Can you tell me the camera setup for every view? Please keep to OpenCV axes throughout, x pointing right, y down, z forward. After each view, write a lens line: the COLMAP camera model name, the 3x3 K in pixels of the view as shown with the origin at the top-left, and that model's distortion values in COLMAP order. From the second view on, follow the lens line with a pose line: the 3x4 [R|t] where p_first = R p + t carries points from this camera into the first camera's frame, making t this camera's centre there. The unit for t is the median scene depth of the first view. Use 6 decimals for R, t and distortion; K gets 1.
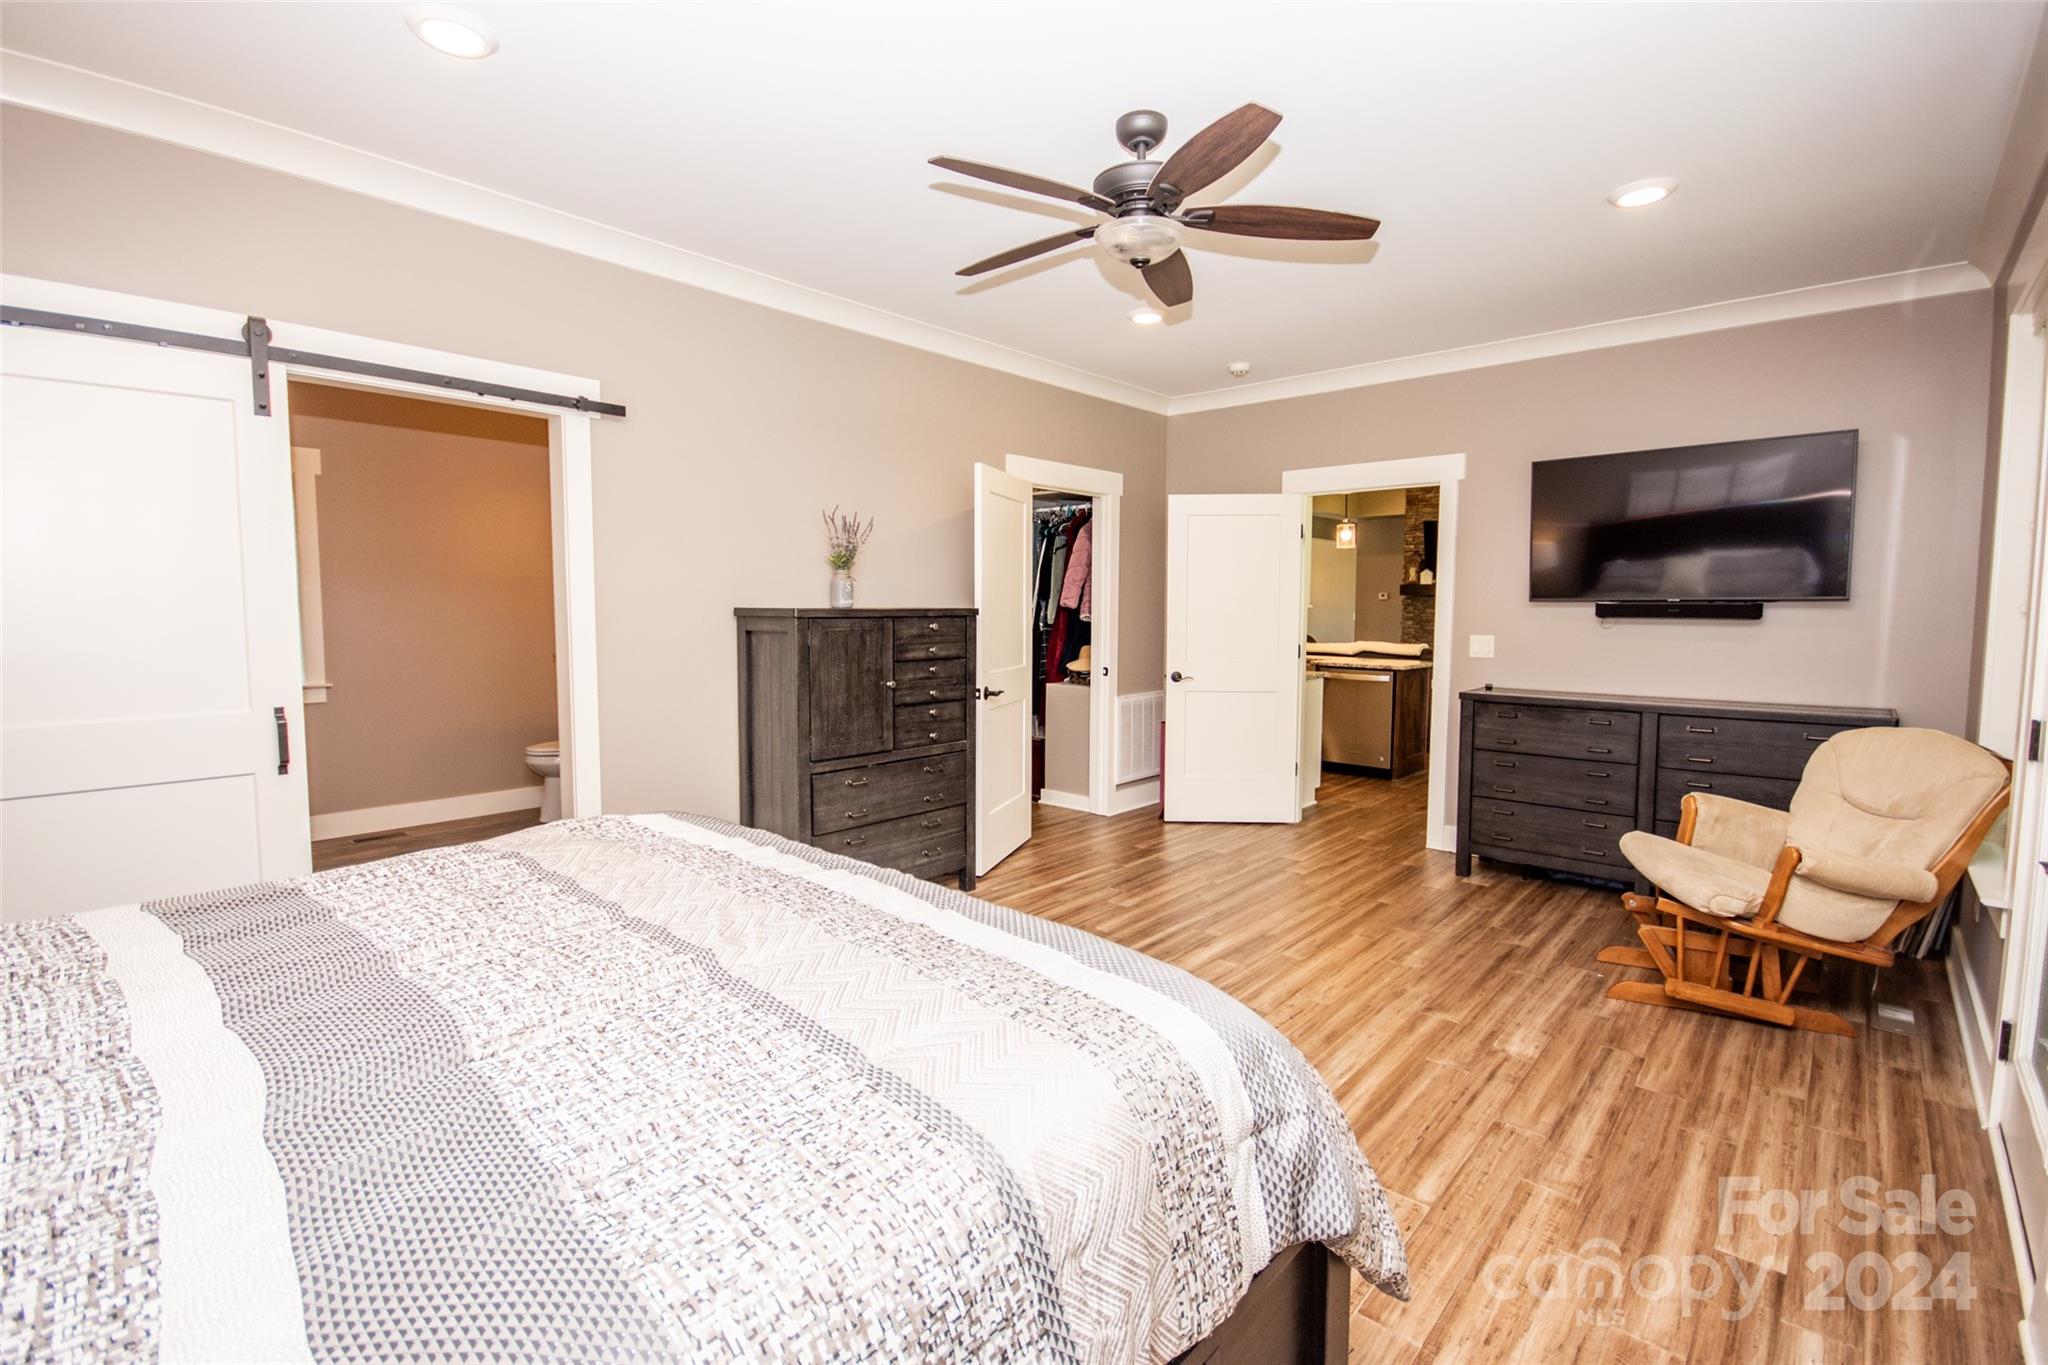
lens RADIAL K [[930.7, 0, 1031.0], [0, 930.7, 670.9], [0, 0, 1]] dist [0.003544, 0.000244]
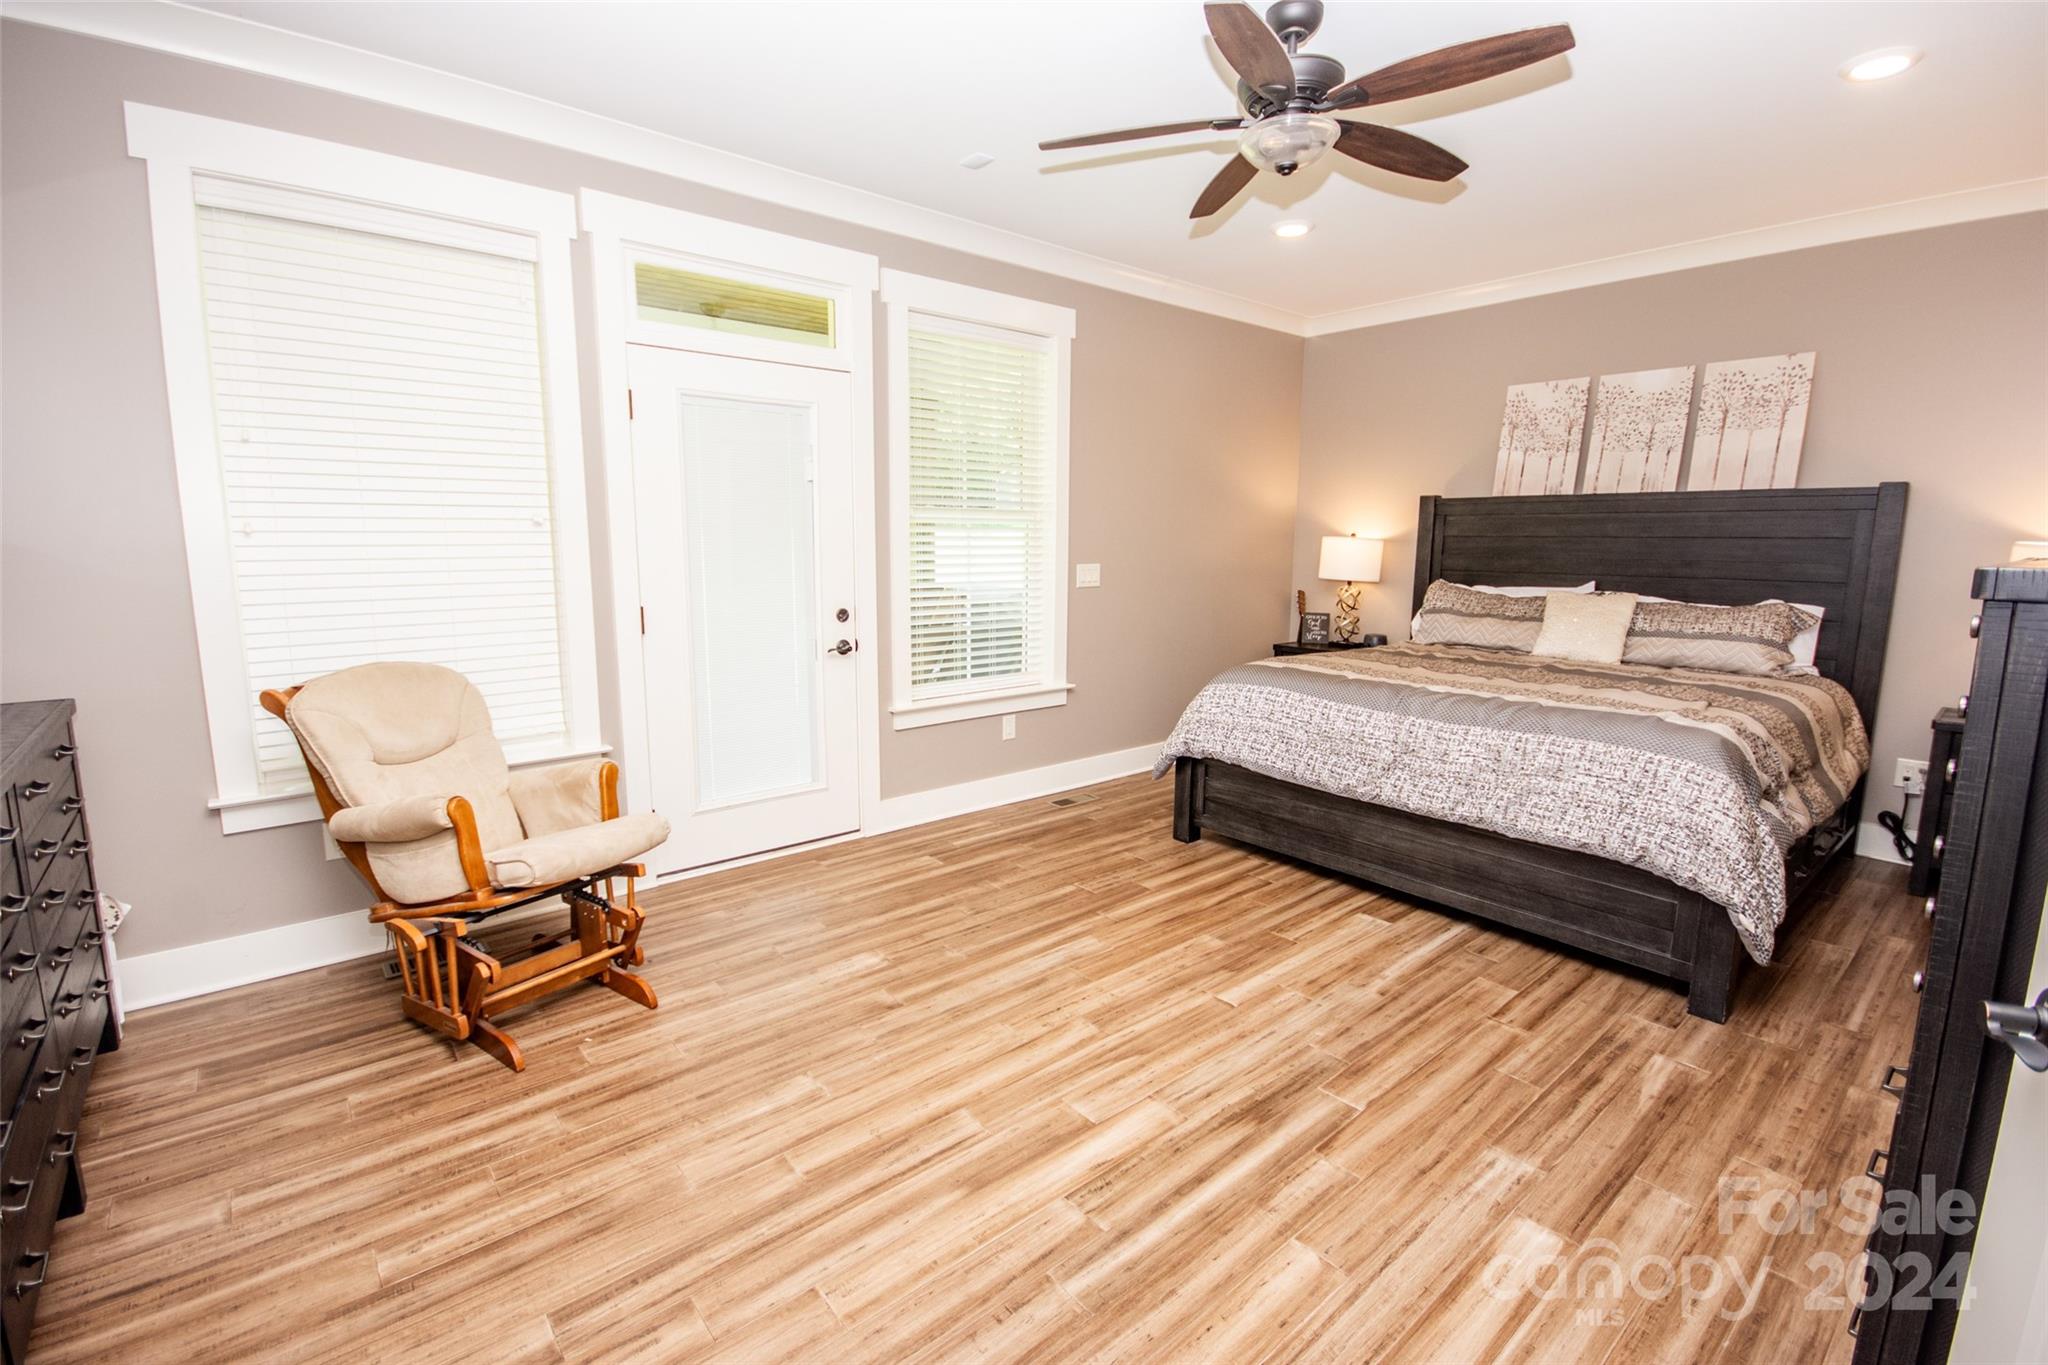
lens RADIAL K [[911.8, 0, 1014.7], [0, 911.8, 669.7], [0, 0, 1]] dist [-0.004091, -0.000793]
pose [[-0.988124, -0.033694, 0.149916, 0.173564], [-0.000150, 0.975873, 0.218338, -0.109060], [-0.153656, 0.215723, -0.964289, 1.509854]]
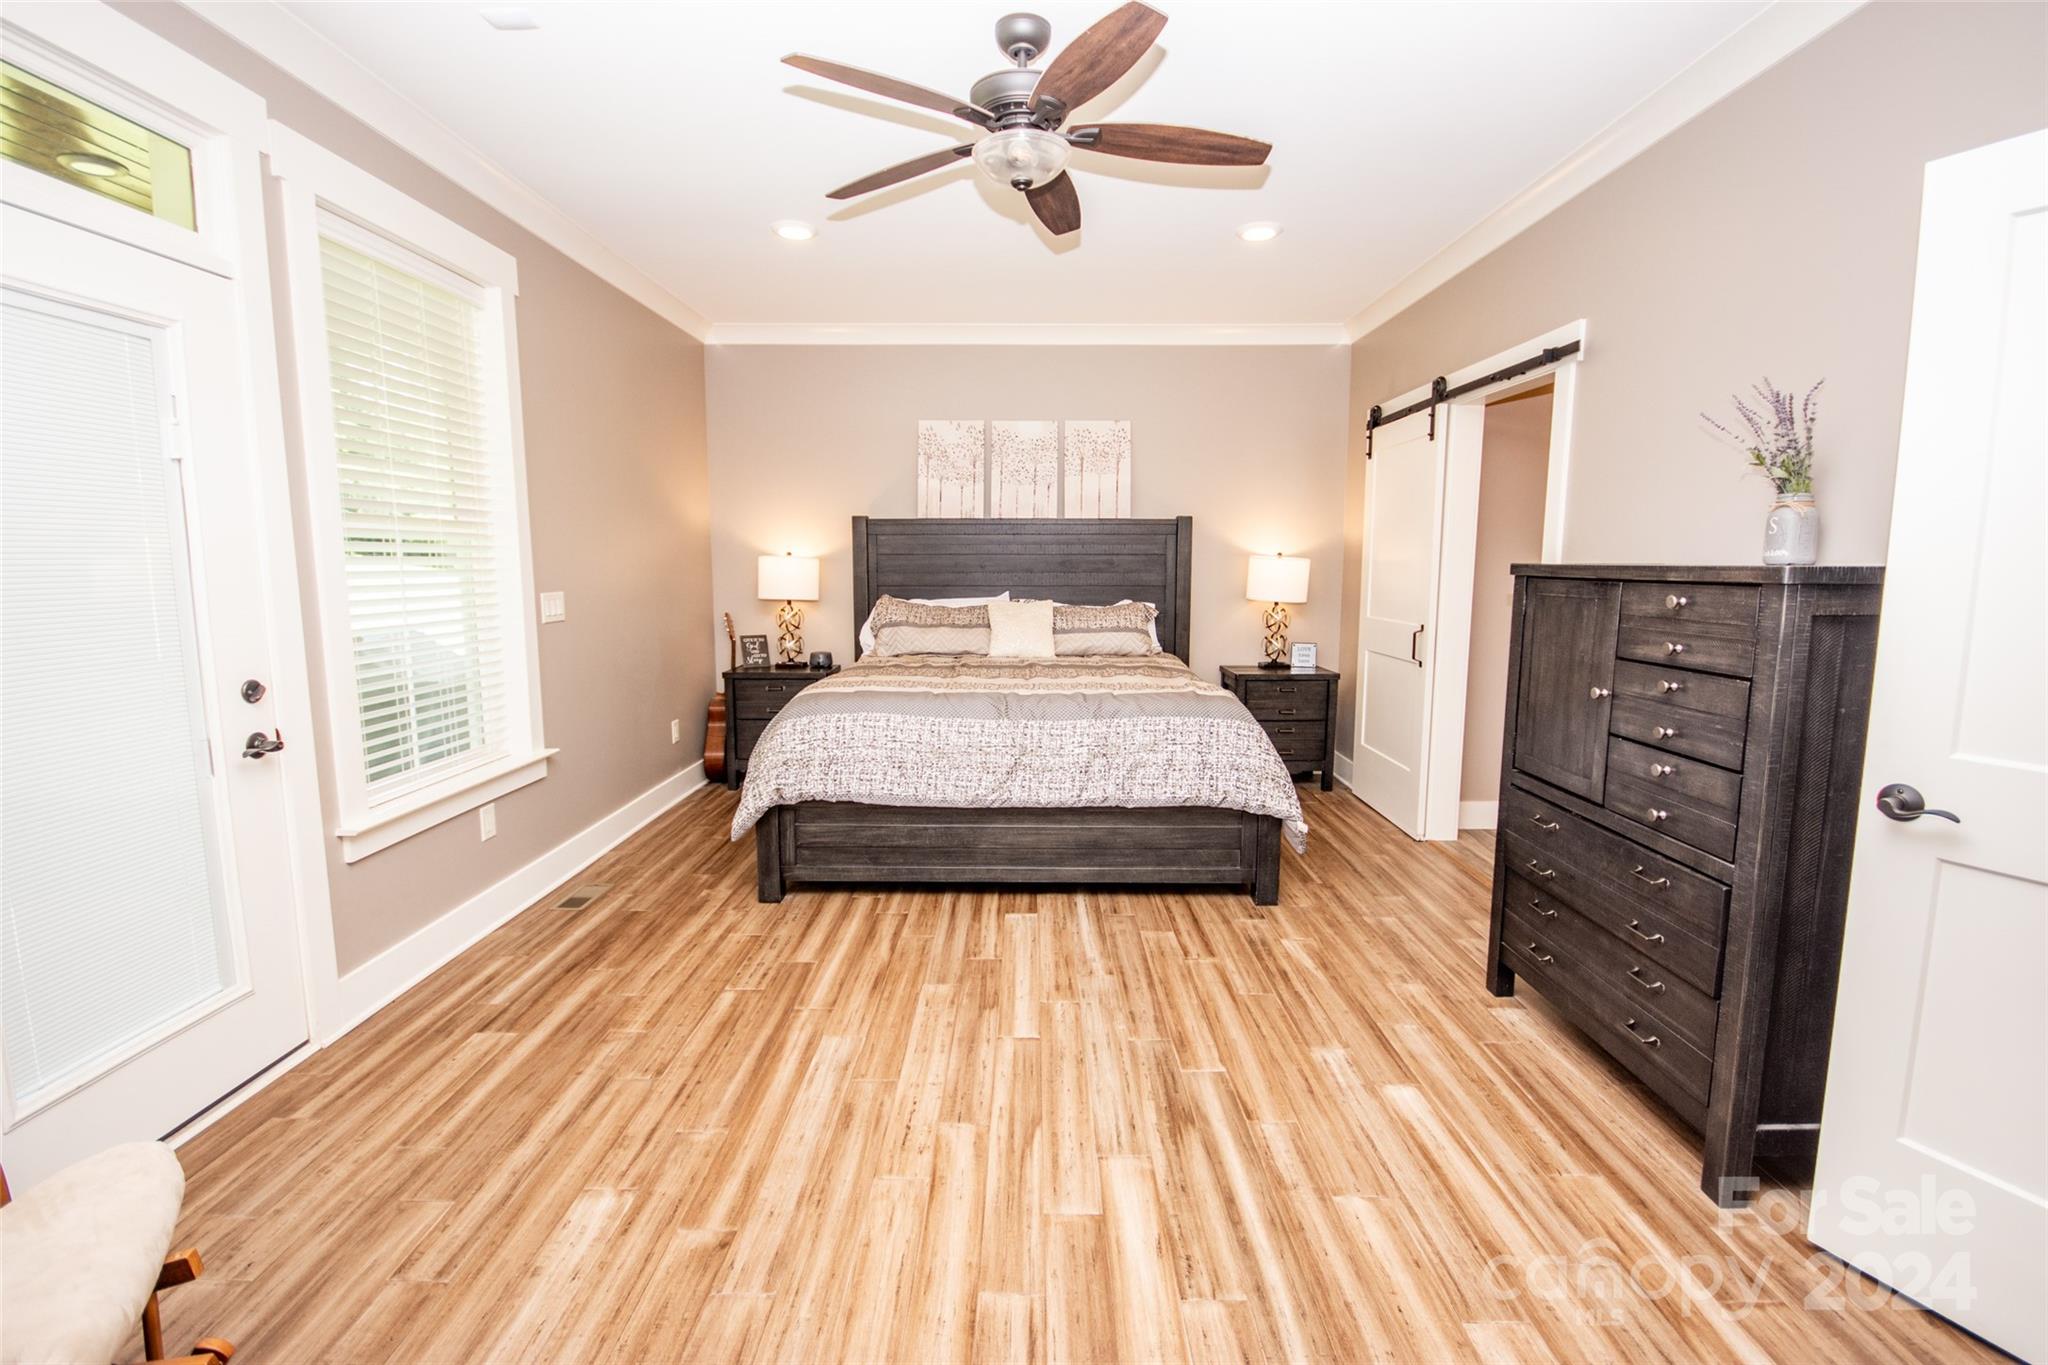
lens RADIAL K [[908.3, 0, 1028.9], [0, 908.3, 673.1], [0, 0, 1]] dist [-0.003673, -0.000095]
pose [[-0.750234, 0.077250, -0.656644, 0.551265], [-0.053513, 0.982798, 0.176760, -0.088881], [0.659004, 0.167750, -0.733194, 1.298615]]
